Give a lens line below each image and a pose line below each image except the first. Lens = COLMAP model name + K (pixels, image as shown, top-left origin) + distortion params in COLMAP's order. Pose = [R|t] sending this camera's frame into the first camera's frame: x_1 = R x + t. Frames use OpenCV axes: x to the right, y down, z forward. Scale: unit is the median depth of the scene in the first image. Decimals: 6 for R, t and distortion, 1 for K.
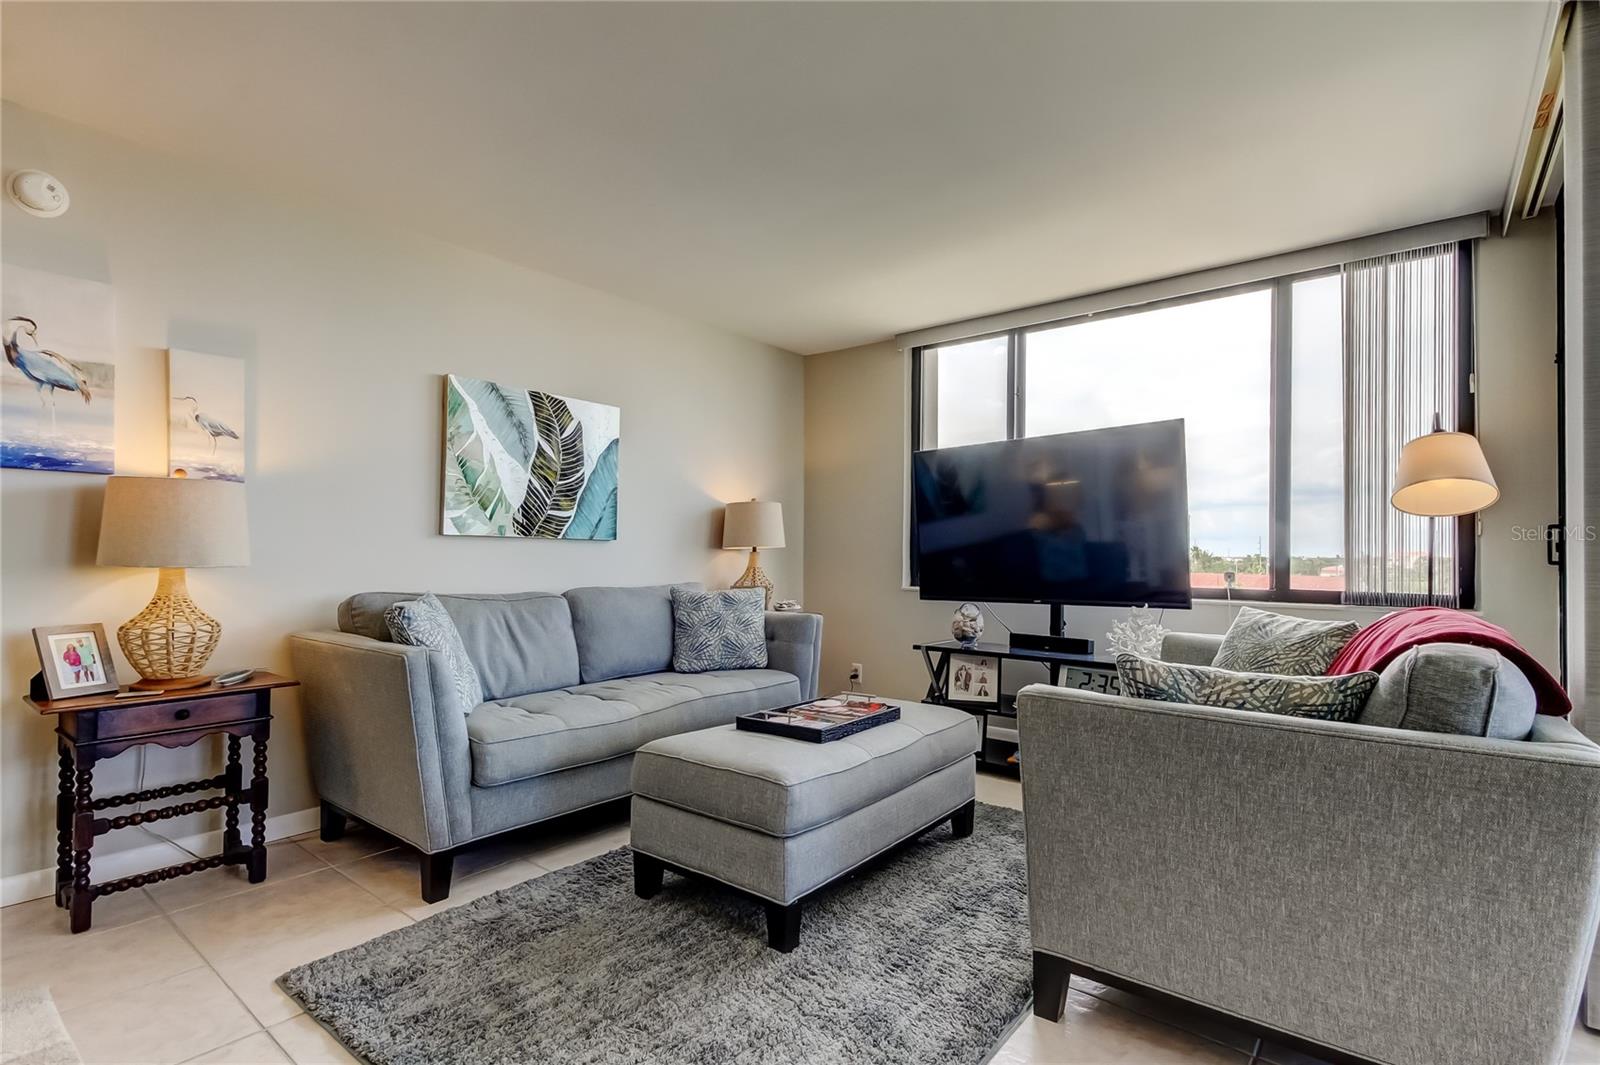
lens RADIAL K [[747.0, 0, 775.5], [0, 747.0, 549.4], [0, 0, 1]] dist [0.015723, -0.006523]
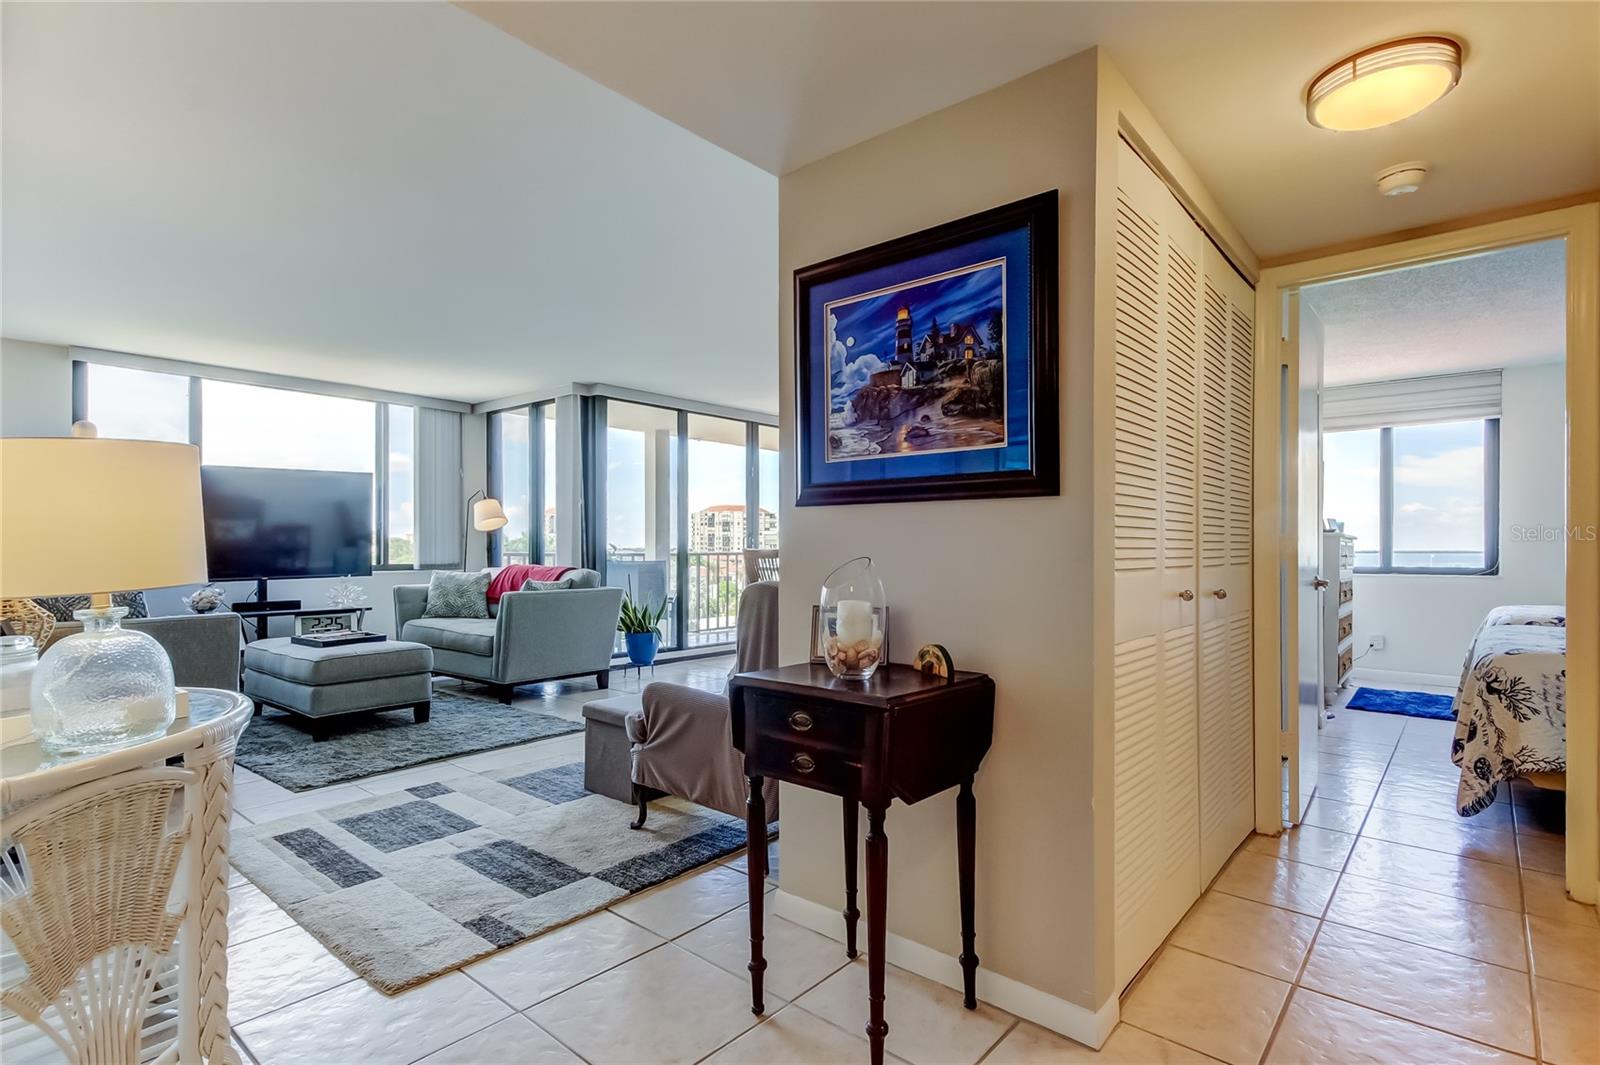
lens RADIAL K [[747.0, 0, 793.6], [0, 747.0, 542.0], [0, 0, 1]] dist [0.015723, -0.006523]
pose [[0.031390, -0.000619, 0.999507, -1.141132], [-0.005783, 0.999983, 0.000801, -0.010088], [-0.999490, -0.005805, 0.031386, -0.094623]]
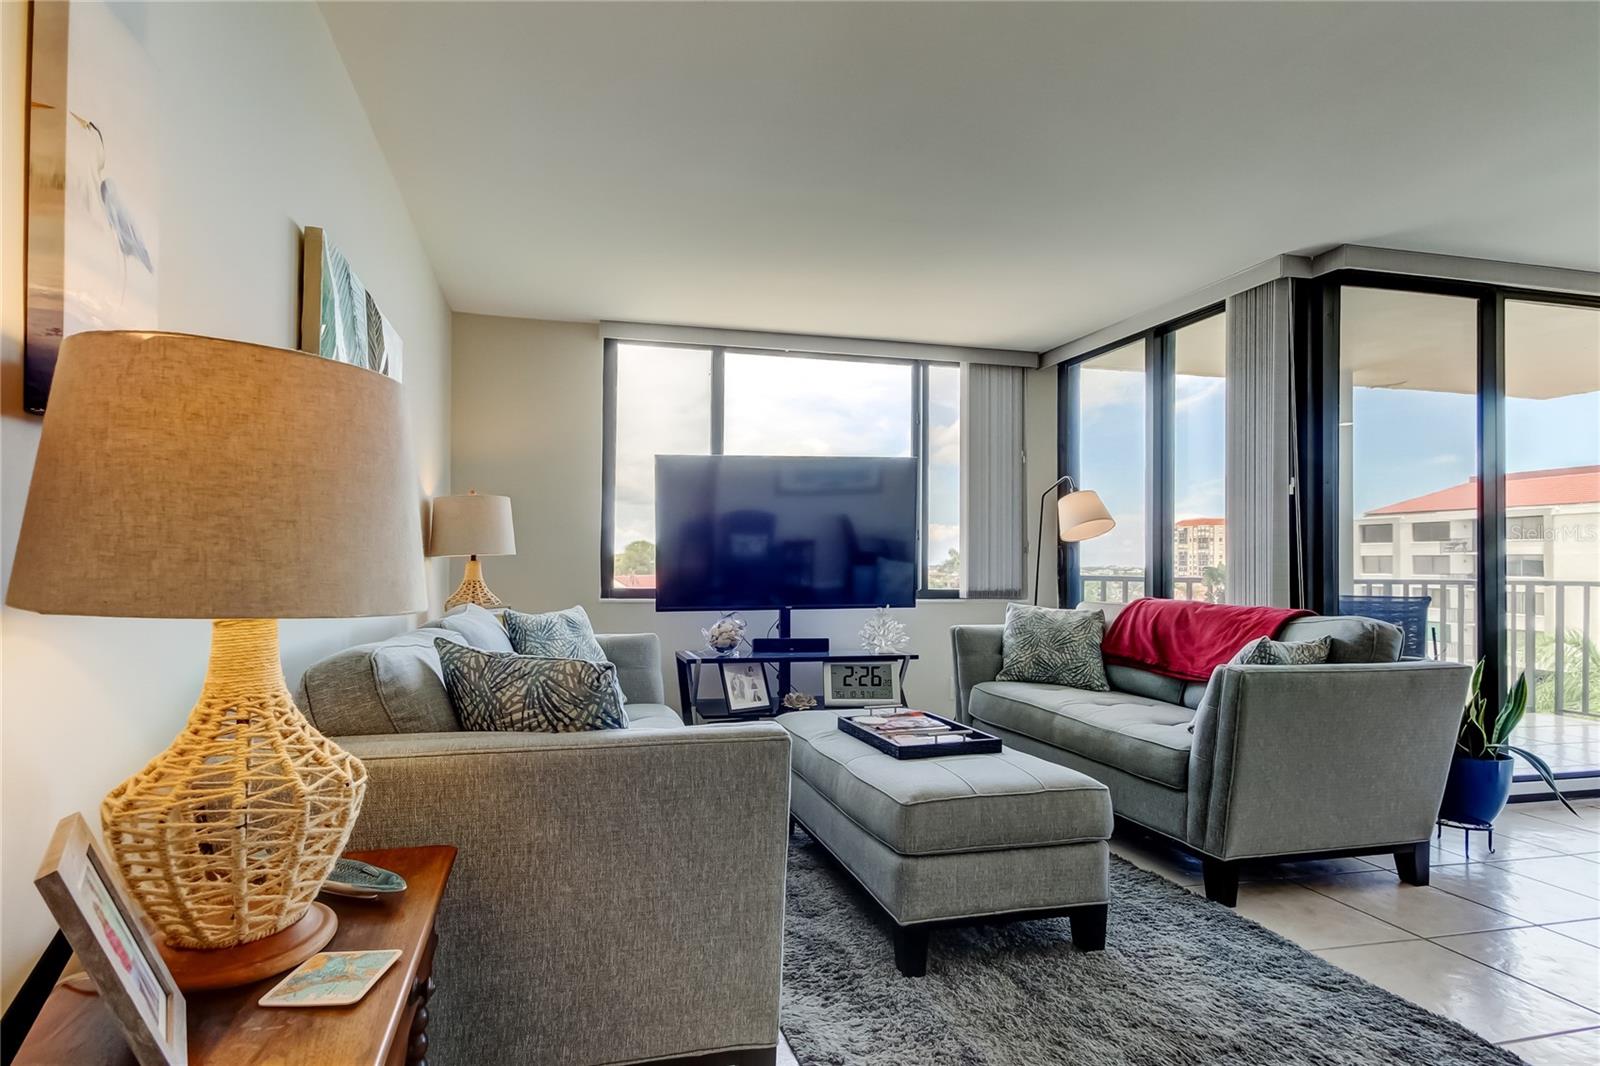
lens RADIAL K [[747.0, 0, 697.0], [0, 747.0, 558.0], [0, 0, 1]] dist [0.015723, -0.006523]
pose [[0.647278, 0.005351, 0.762235, -0.606955], [-0.007471, 0.999972, -0.000677, -0.003150], [-0.762217, -0.005256, 0.647300, 0.397756]]
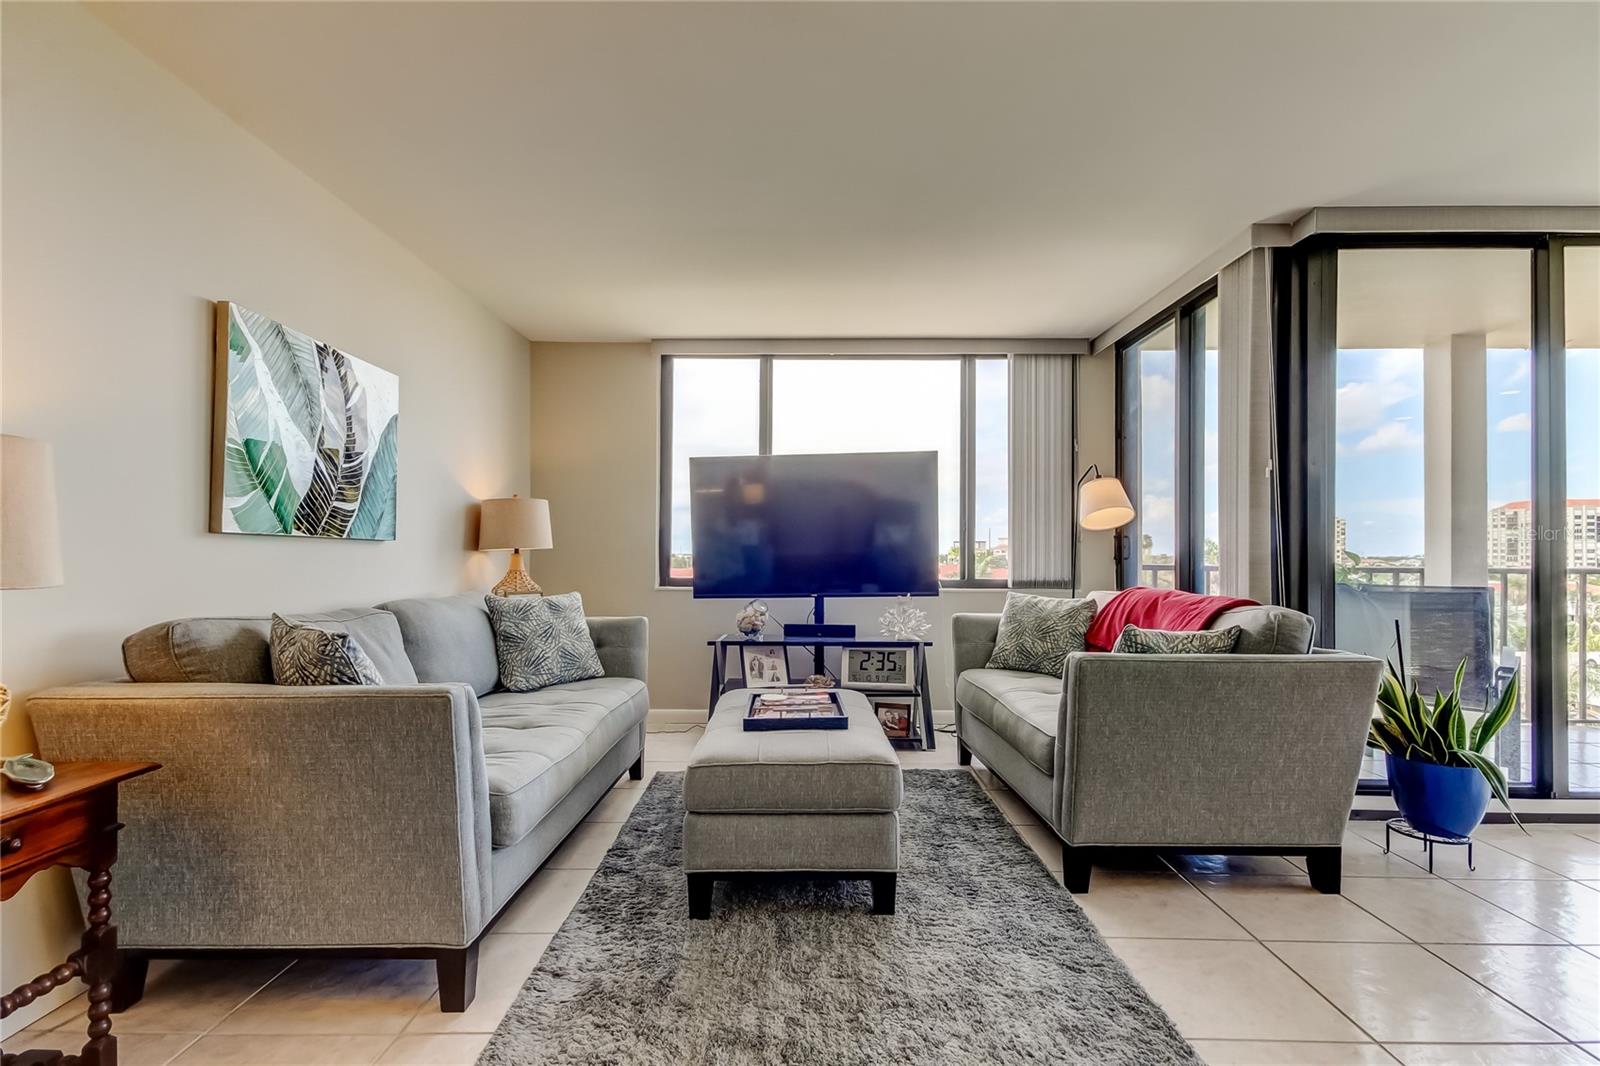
lens RADIAL K [[747.0, 0, 792.4], [0, 747.0, 548.5], [0, 0, 1]] dist [0.015723, -0.006523]
pose [[0.787663, -0.000526, 0.616107, -0.408396], [-0.000841, 0.999998, 0.001929, -0.005685], [-0.616106, -0.002037, 0.787660, 0.107847]]
